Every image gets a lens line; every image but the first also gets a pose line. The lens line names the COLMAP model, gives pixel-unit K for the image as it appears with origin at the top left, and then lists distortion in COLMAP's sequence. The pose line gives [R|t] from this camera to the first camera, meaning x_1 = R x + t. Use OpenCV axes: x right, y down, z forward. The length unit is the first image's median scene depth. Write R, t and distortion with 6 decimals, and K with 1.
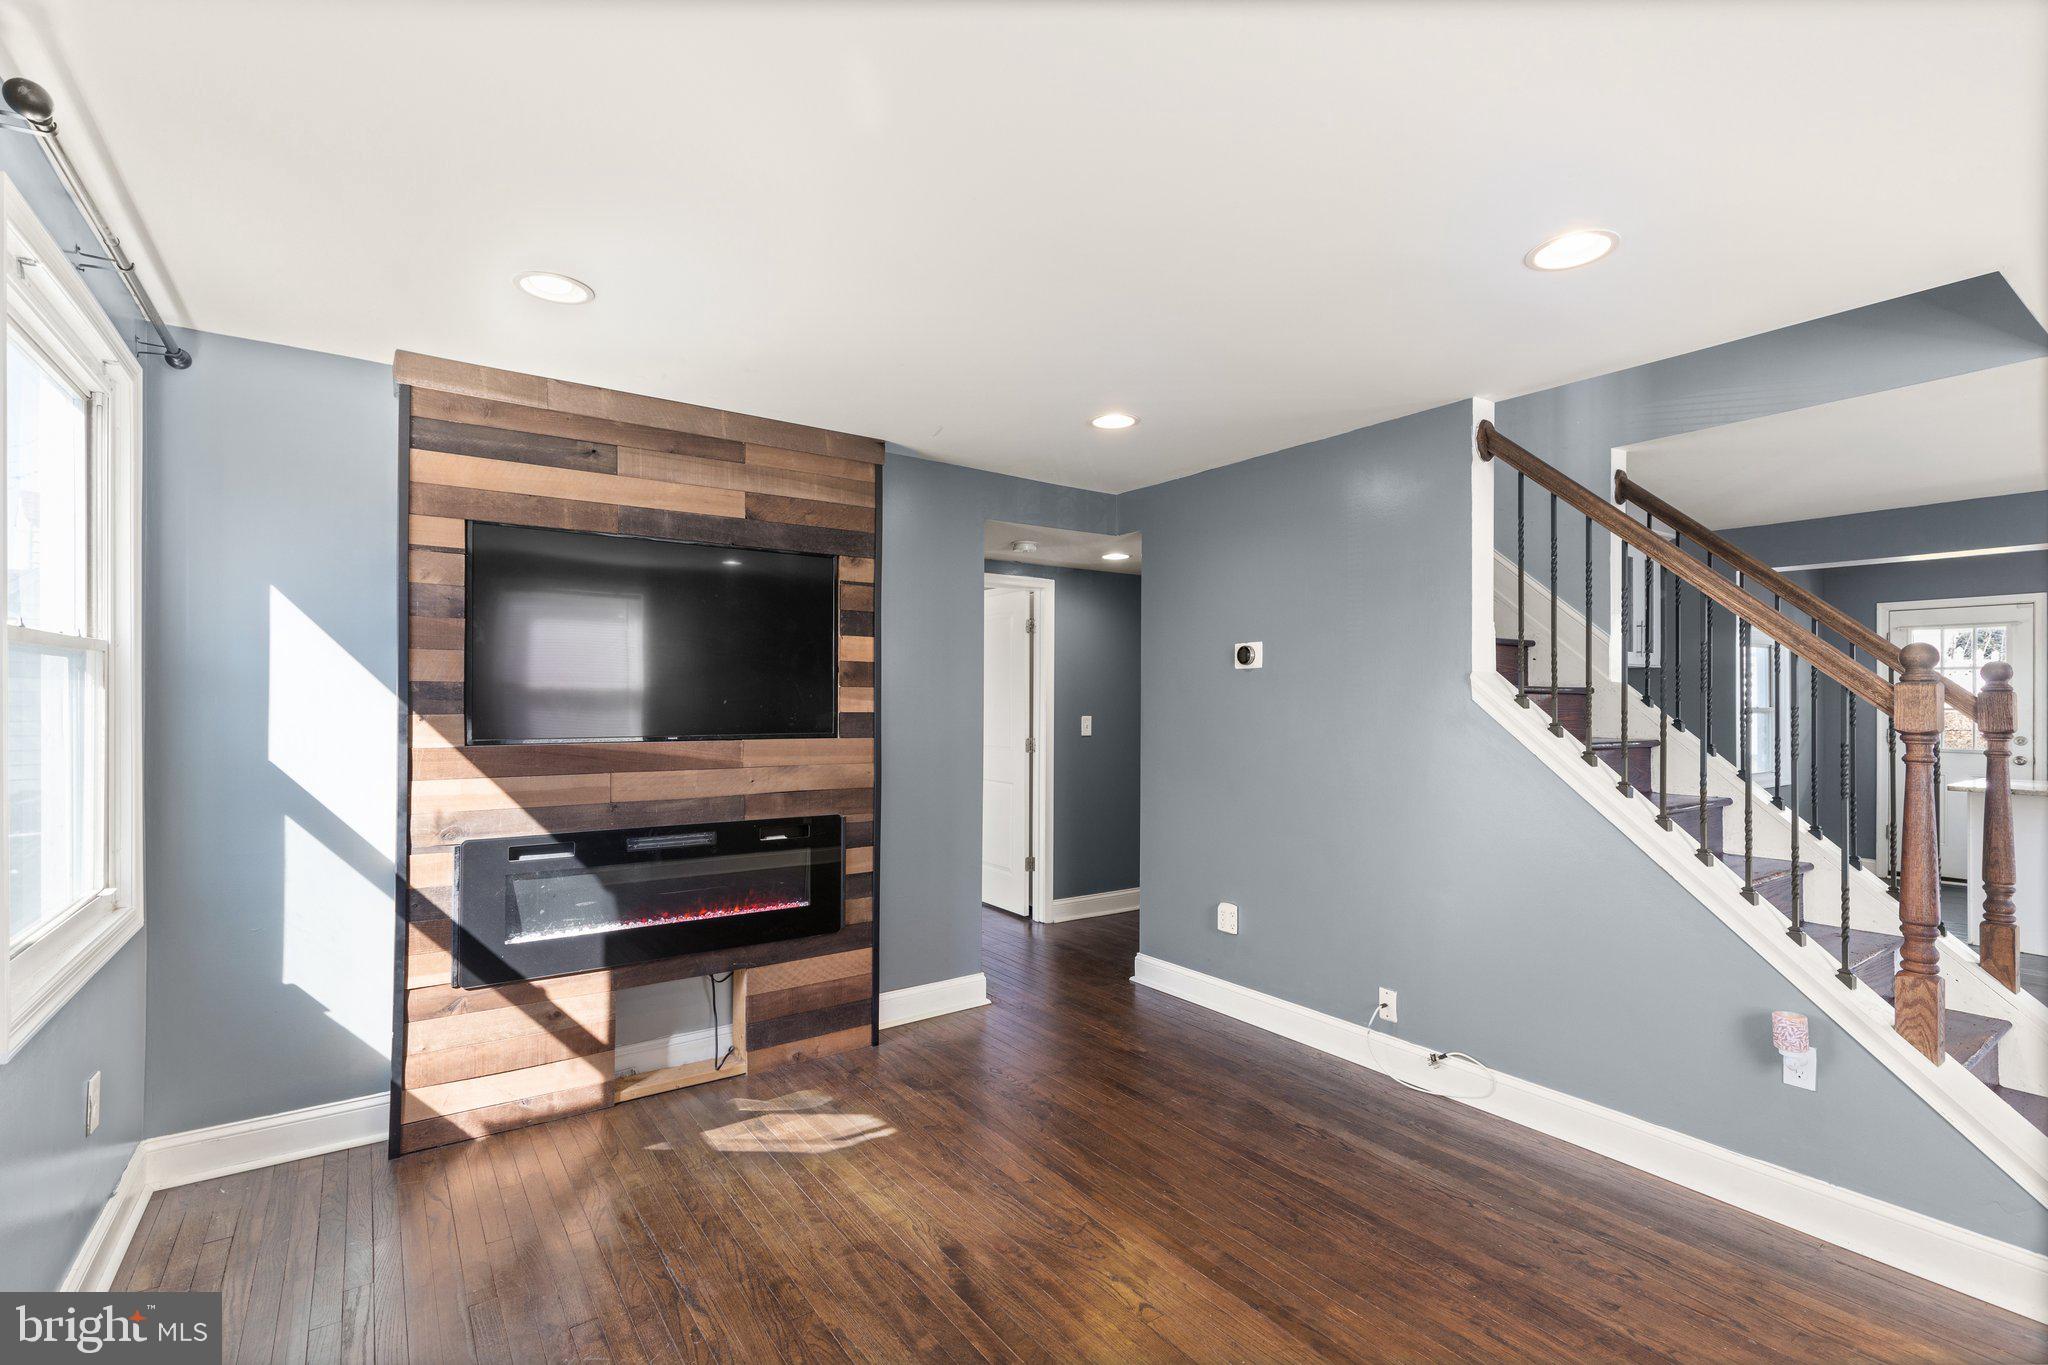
lens RADIAL K [[924.6, 0, 1018.4], [0, 924.6, 699.3], [0, 0, 1]] dist [0.005490, 0.000665]
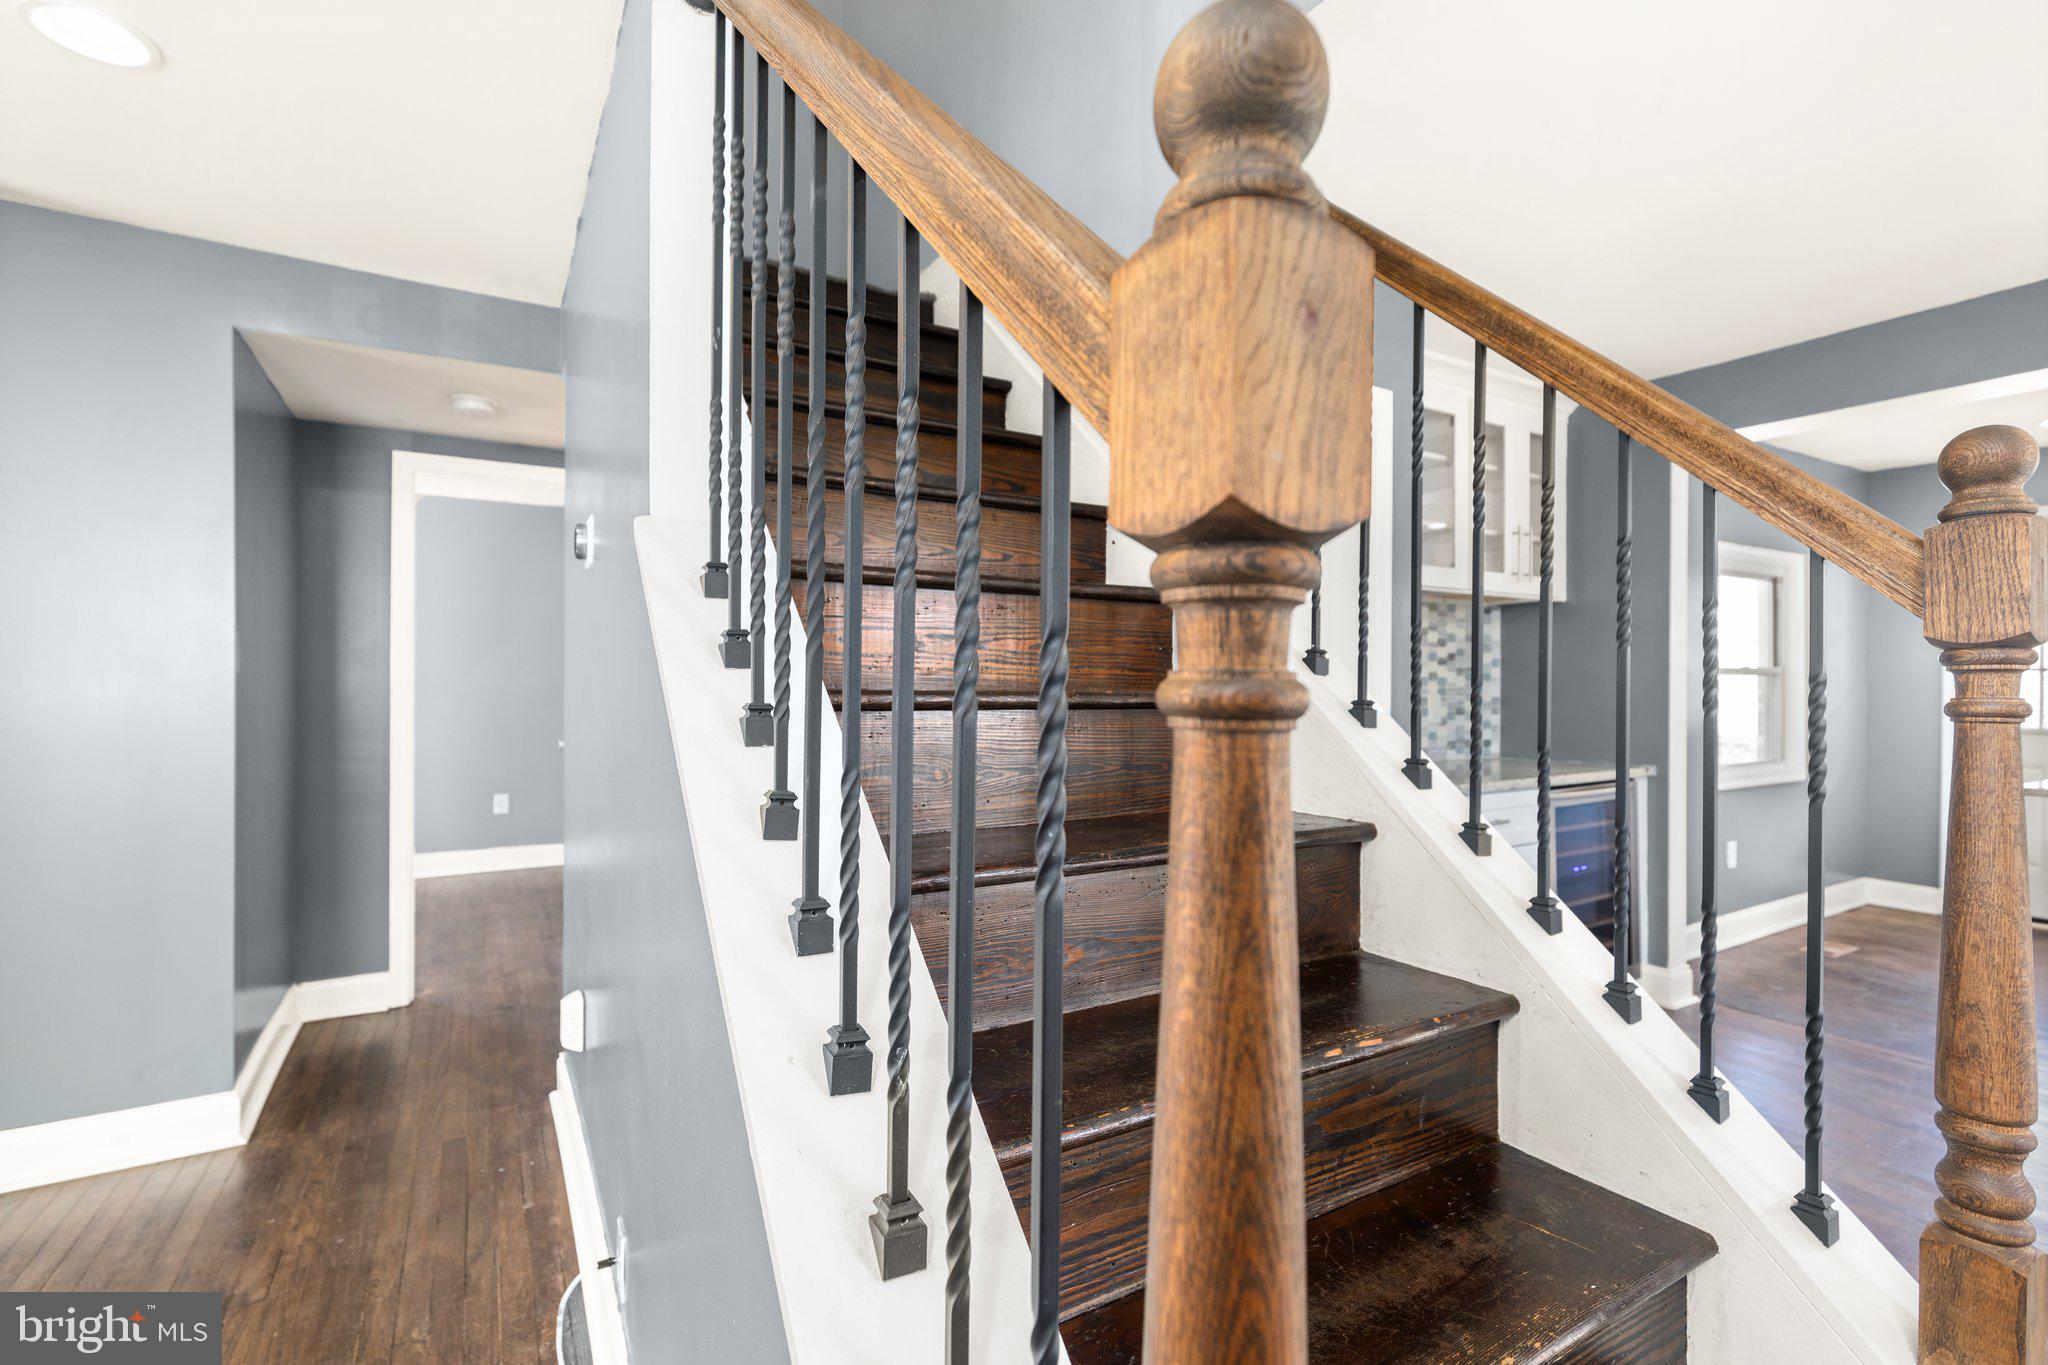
lens RADIAL K [[918.6, 0, 1051.0], [0, 918.6, 672.6], [0, 0, 1]] dist [-0.005240, -0.000372]
pose [[0.997396, -0.002018, -0.072095, 0.420009], [0.001123, 0.999922, -0.012451, 0.027591], [0.072114, 0.012337, 0.997320, 0.368265]]
